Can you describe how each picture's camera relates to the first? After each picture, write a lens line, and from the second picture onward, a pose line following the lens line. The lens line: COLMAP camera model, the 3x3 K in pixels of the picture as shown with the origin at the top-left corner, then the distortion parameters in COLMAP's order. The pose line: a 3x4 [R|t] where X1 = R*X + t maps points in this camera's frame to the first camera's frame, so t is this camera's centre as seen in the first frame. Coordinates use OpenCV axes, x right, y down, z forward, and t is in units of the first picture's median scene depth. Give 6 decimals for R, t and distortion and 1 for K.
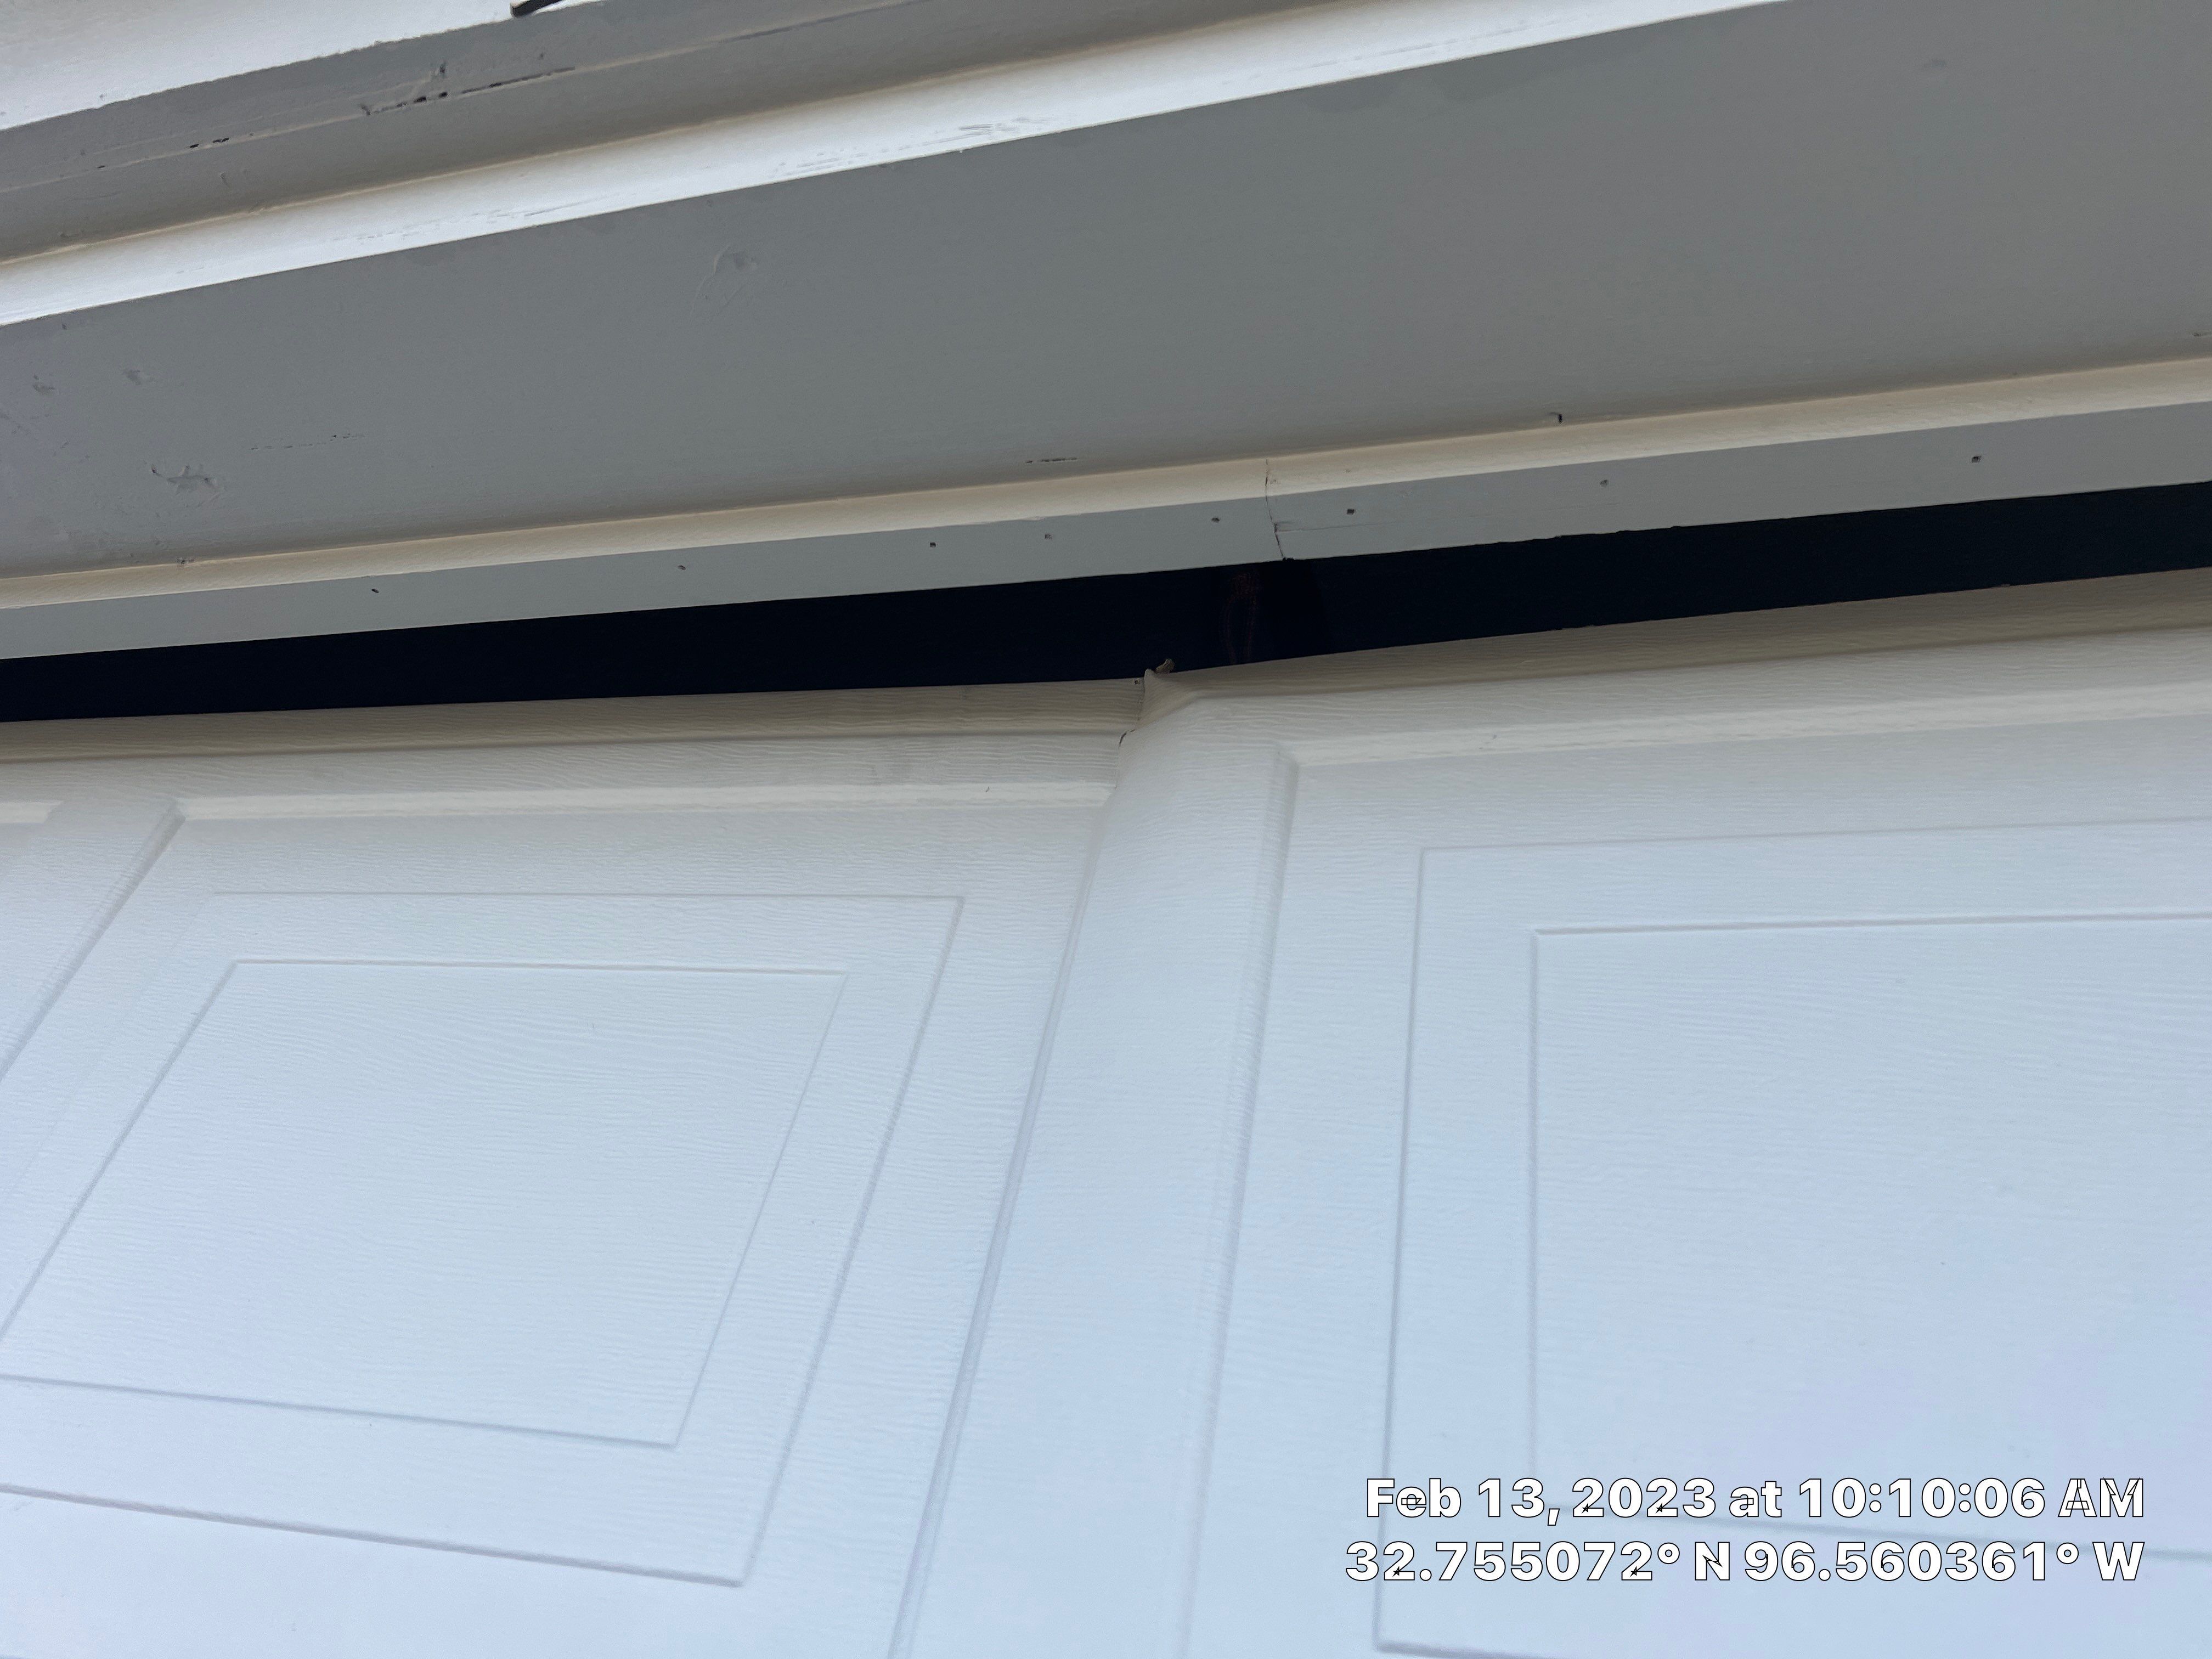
lens RADIAL K [[1682.4, 0, 1106.0], [0, 1682.4, 829.5], [0, 0, 1]] dist [0.056416, -0.071204]
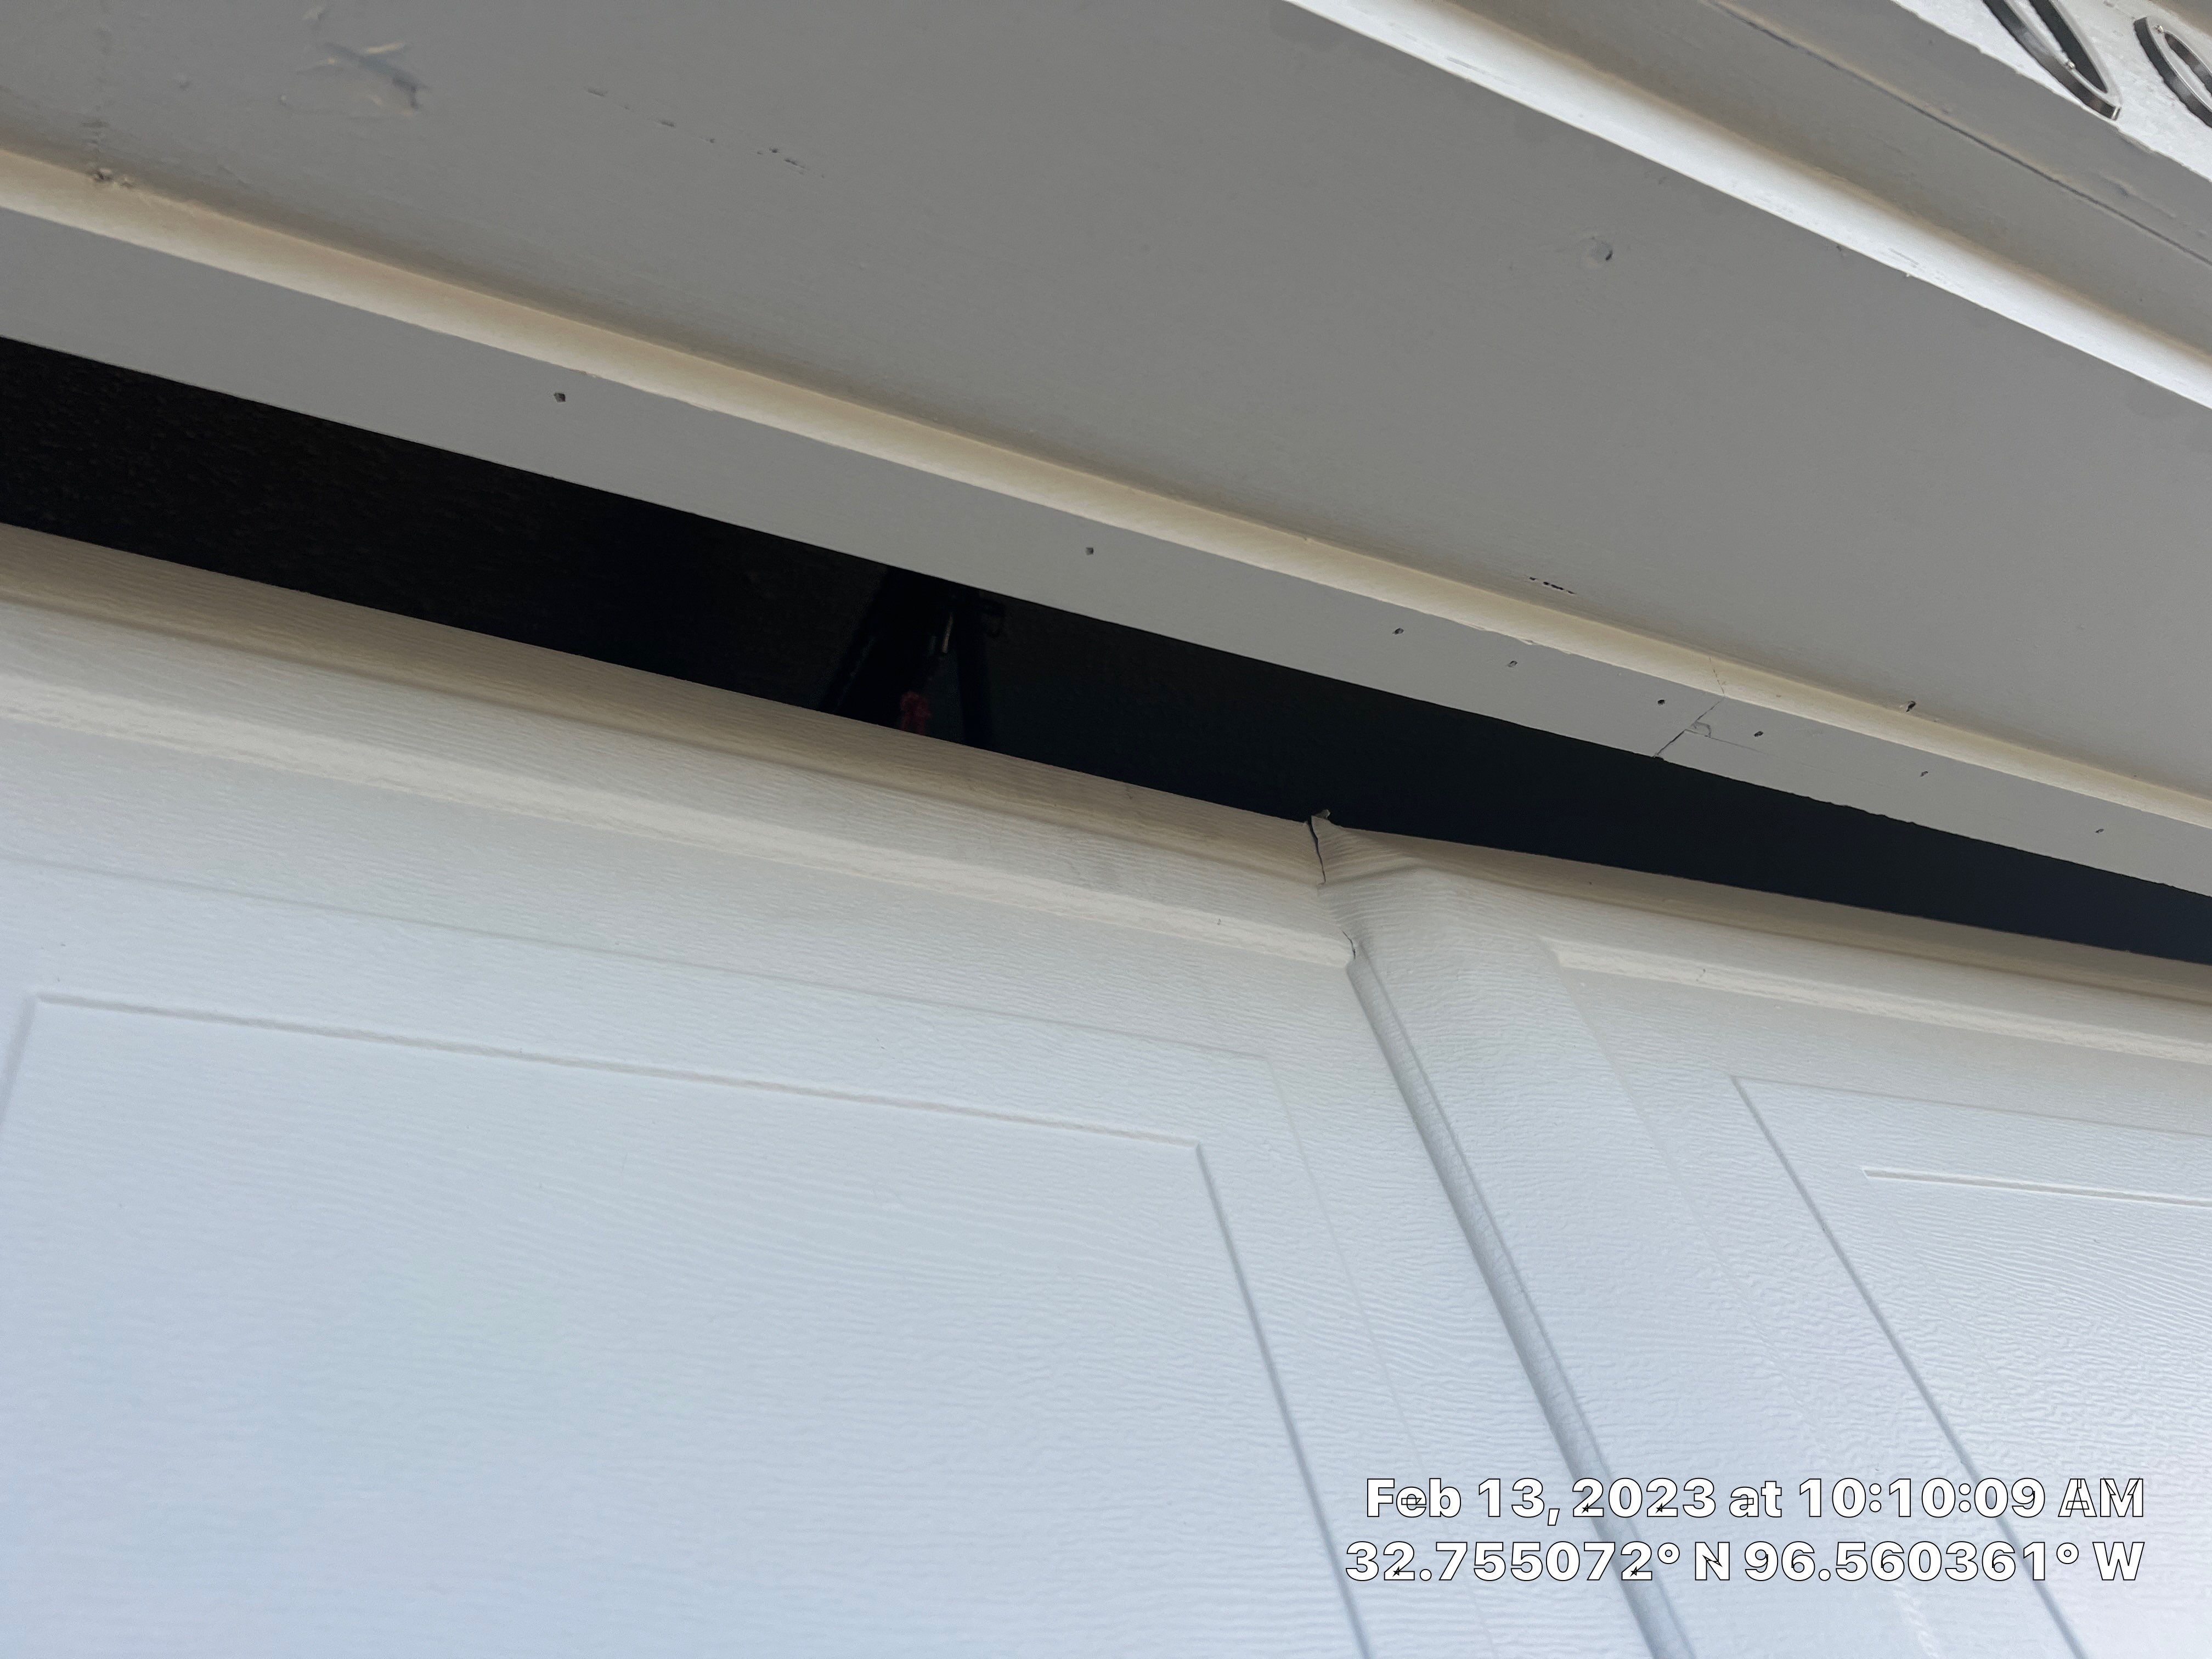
lens RADIAL K [[1682.4, 0, 1106.0], [0, 1682.4, 829.5], [0, 0, 1]] dist [0.056416, -0.071204]
pose [[0.691526, 0.211473, 0.690703, -0.683977], [-0.138531, 0.977264, -0.160514, 0.070739], [-0.708943, 0.015315, 0.705099, 0.476887]]
